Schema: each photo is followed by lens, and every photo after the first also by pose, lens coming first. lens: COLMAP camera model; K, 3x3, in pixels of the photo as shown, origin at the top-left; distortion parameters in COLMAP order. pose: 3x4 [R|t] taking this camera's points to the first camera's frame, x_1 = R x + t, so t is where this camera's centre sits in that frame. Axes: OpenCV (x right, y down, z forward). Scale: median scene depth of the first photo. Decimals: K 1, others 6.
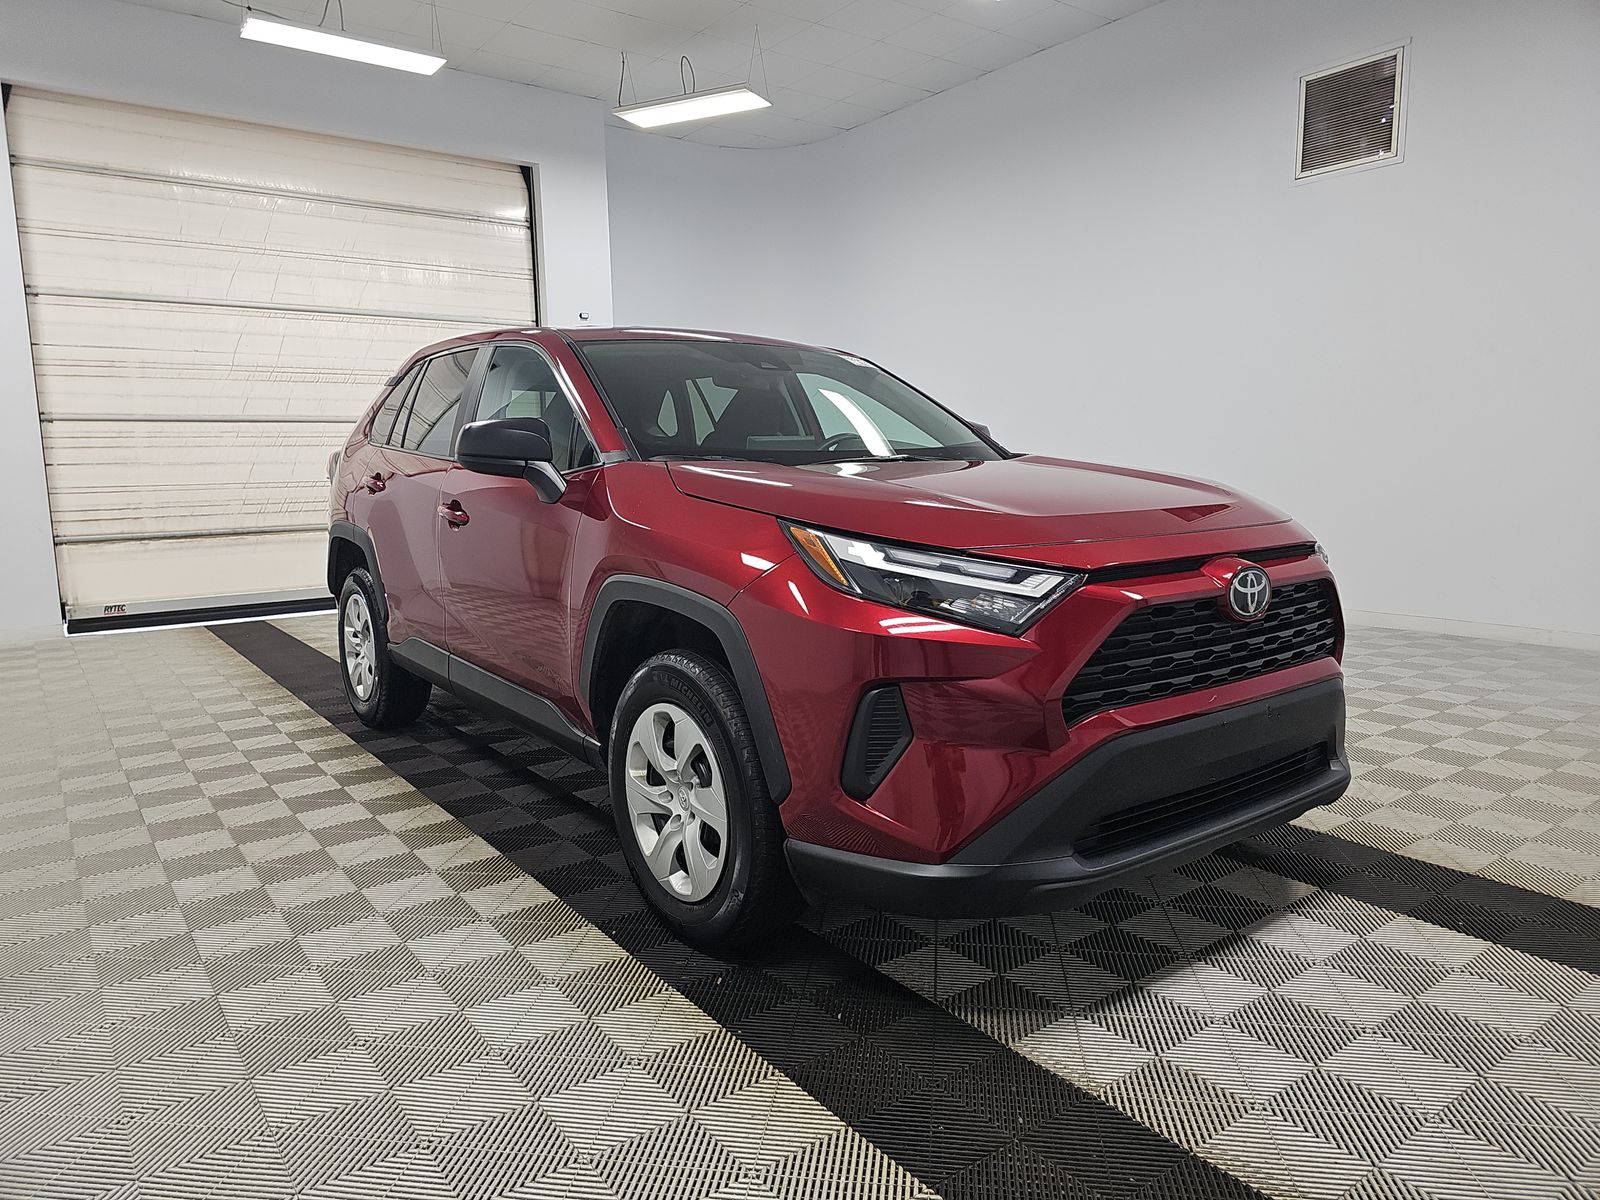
lens RADIAL K [[1060.3, 0, 813.8], [0, 1060.3, 598.9], [0, 0, 1]] dist [0.047370, -0.029811]
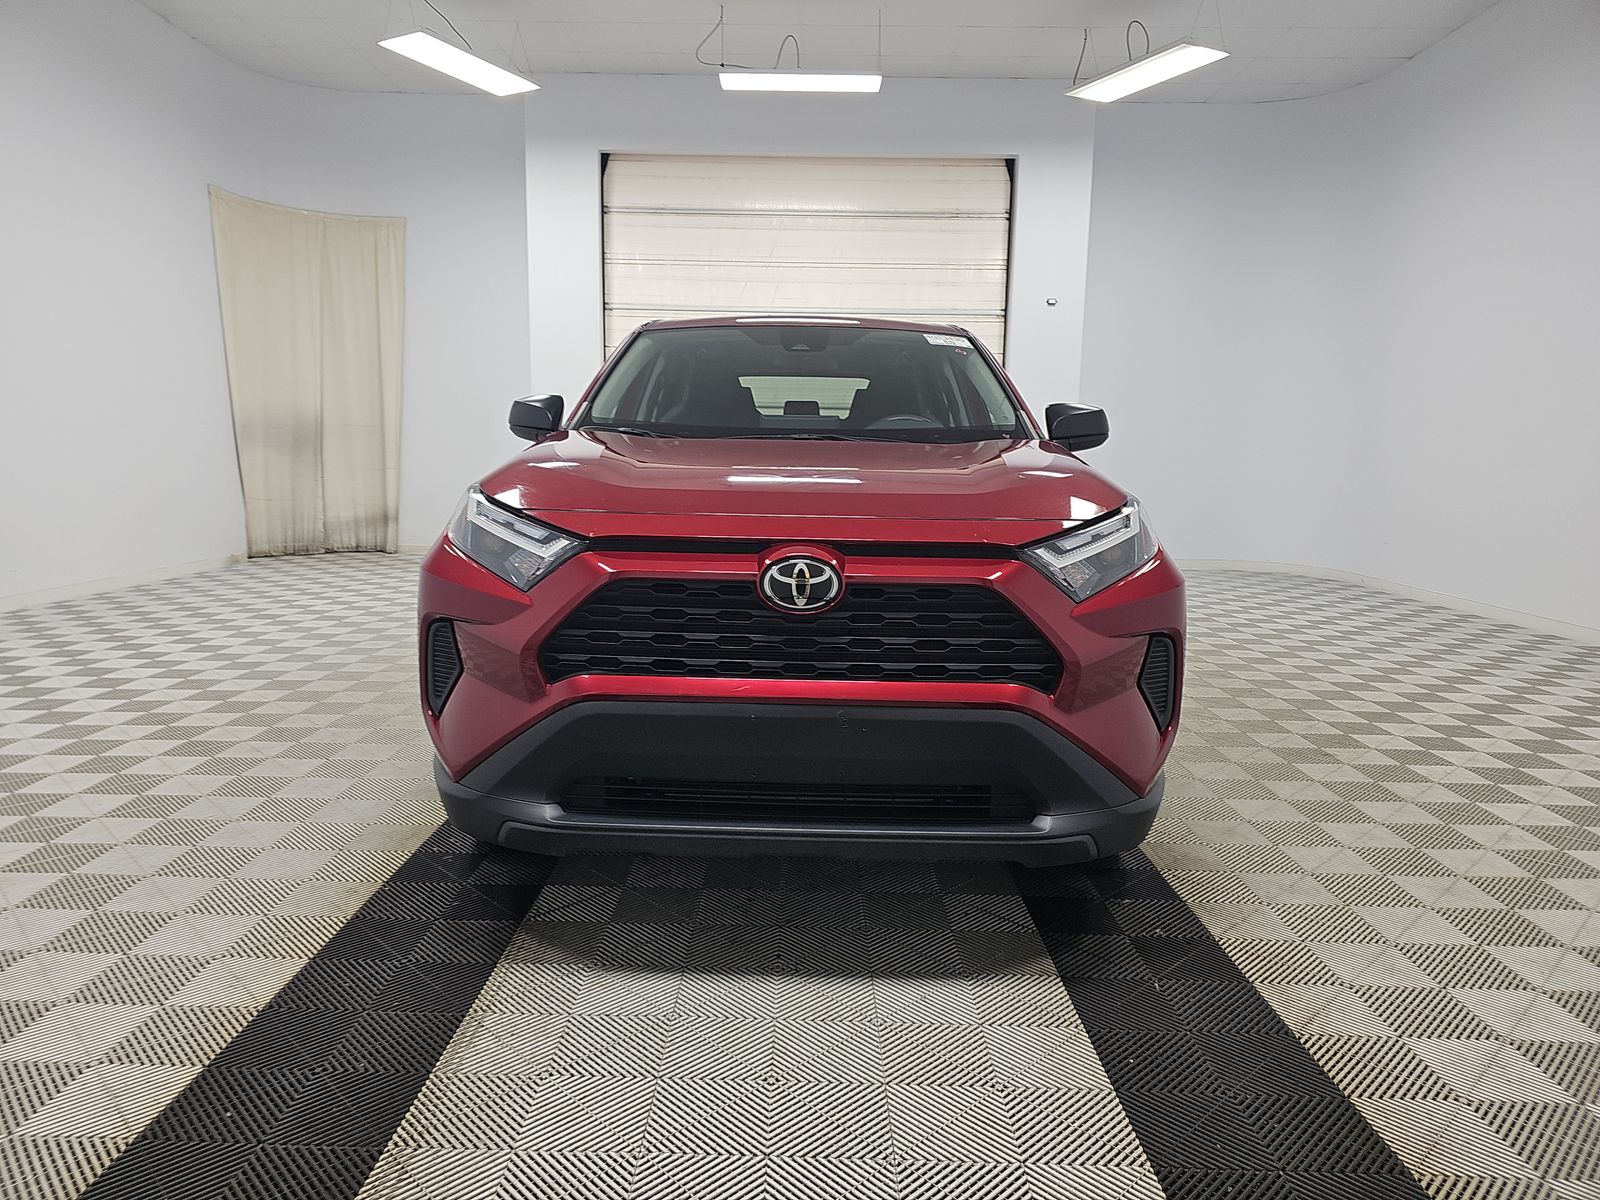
lens RADIAL K [[1060.3, 0, 807.1], [0, 1060.3, 602.6], [0, 0, 1]] dist [0.047370, -0.029811]
pose [[0.796159, 0.117780, -0.593514, 0.308659], [-0.110290, 0.992688, 0.049048, -0.011385], [0.594951, 0.026409, 0.803328, 0.087337]]
